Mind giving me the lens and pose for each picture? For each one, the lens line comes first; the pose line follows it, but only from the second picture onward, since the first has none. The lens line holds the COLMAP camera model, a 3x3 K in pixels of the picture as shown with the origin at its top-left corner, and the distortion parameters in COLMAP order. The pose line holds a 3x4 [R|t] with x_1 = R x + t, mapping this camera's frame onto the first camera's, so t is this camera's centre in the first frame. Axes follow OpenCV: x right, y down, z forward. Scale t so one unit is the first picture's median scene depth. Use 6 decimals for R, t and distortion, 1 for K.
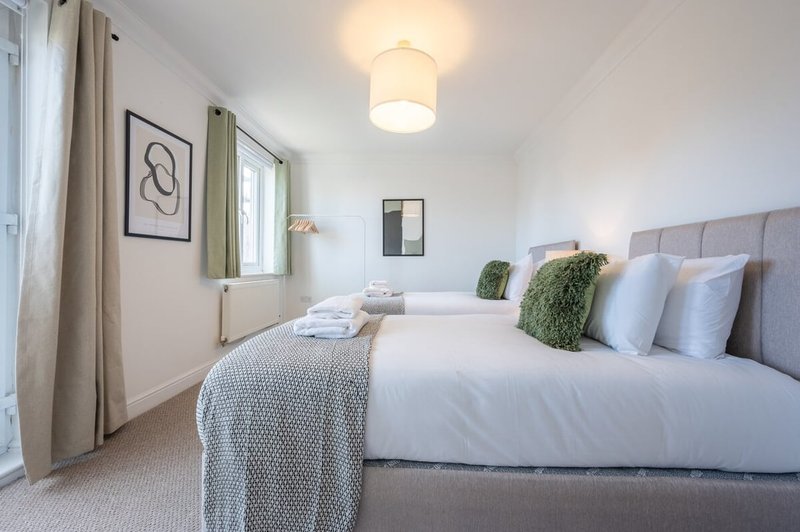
lens RADIAL K [[313.0, 0, 400.0], [0, 313.0, 266.0], [0, 0, 1]] dist [-0.001199, -0.000054]
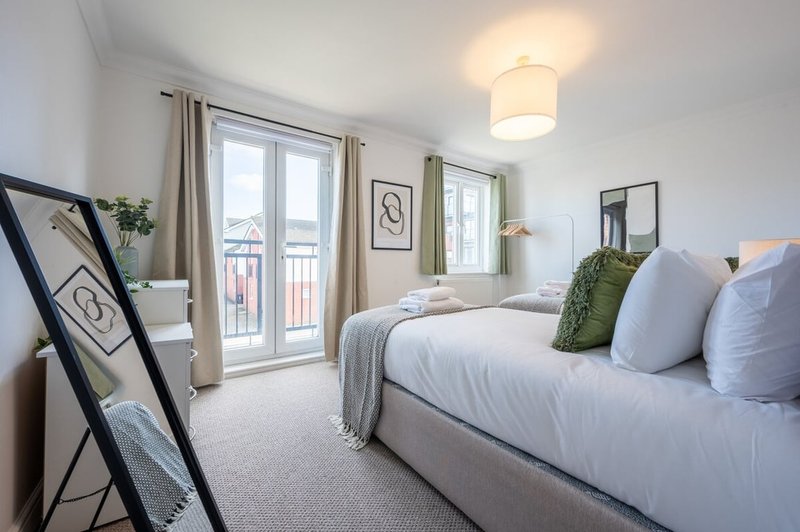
lens RADIAL K [[313.0, 0, 400.0], [0, 313.0, 266.0], [0, 0, 1]] dist [-0.001199, -0.000054]
pose [[0.620651, -0.003252, -0.784080, 0.566857], [-0.000945, 0.999988, -0.004895, 0.007801], [0.784086, 0.003779, 0.620640, 0.002083]]
